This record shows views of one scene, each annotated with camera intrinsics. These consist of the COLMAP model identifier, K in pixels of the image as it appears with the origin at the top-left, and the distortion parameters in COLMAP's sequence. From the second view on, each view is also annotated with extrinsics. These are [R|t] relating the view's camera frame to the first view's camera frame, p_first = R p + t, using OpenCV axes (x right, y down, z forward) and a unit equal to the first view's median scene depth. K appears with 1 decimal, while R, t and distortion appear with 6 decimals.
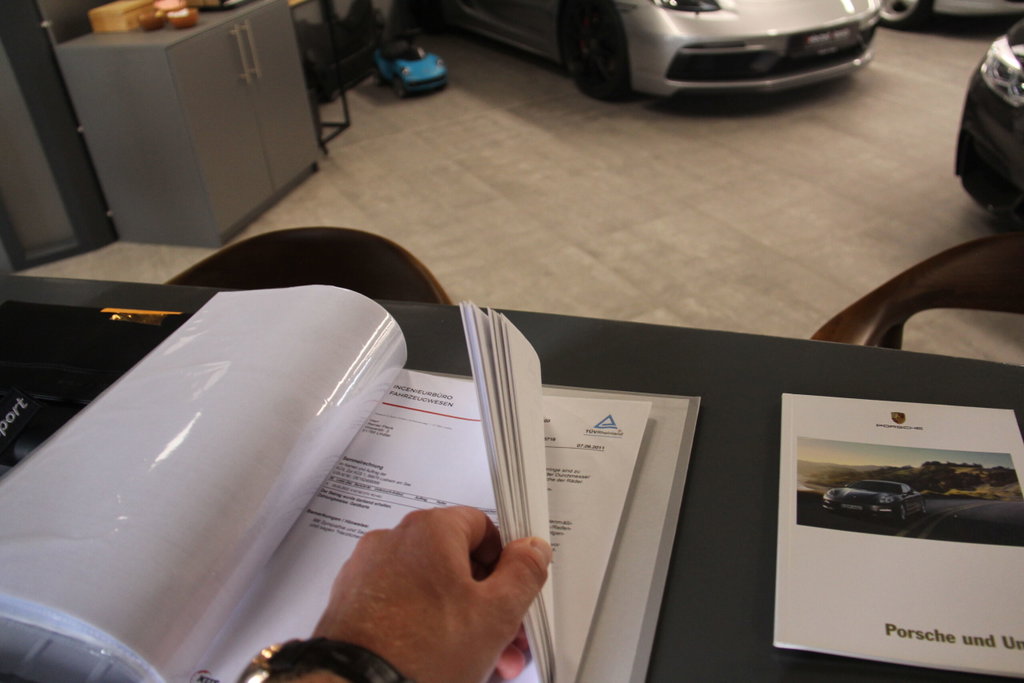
lens RADIAL K [[852.8, 0, 512.0], [0, 852.8, 341.5], [0, 0, 1]] dist [-0.183526, 0.121198]
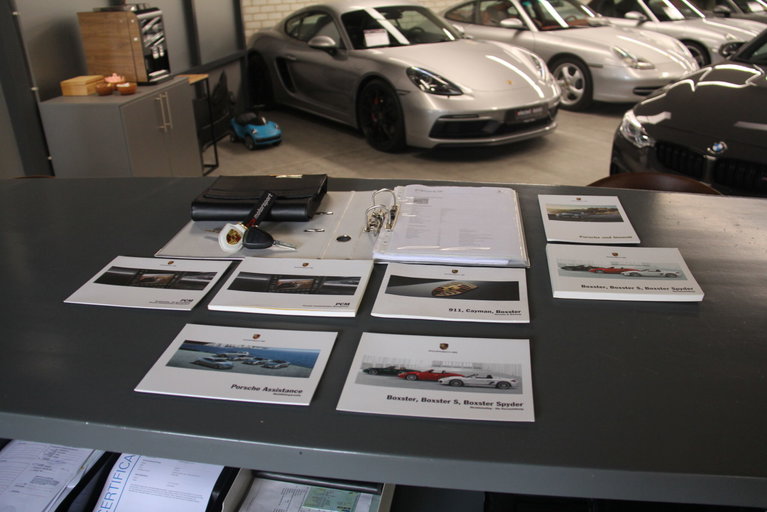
lens RADIAL K [[638.8, 0, 383.5], [0, 638.8, 256.0], [0, 0, 1]] dist [-0.183526, 0.121198]
pose [[0.990986, -0.003822, 0.133910, -0.061238], [0.022599, 0.990036, -0.138988, 0.070057], [-0.132045, 0.140762, 0.981198, -0.126504]]
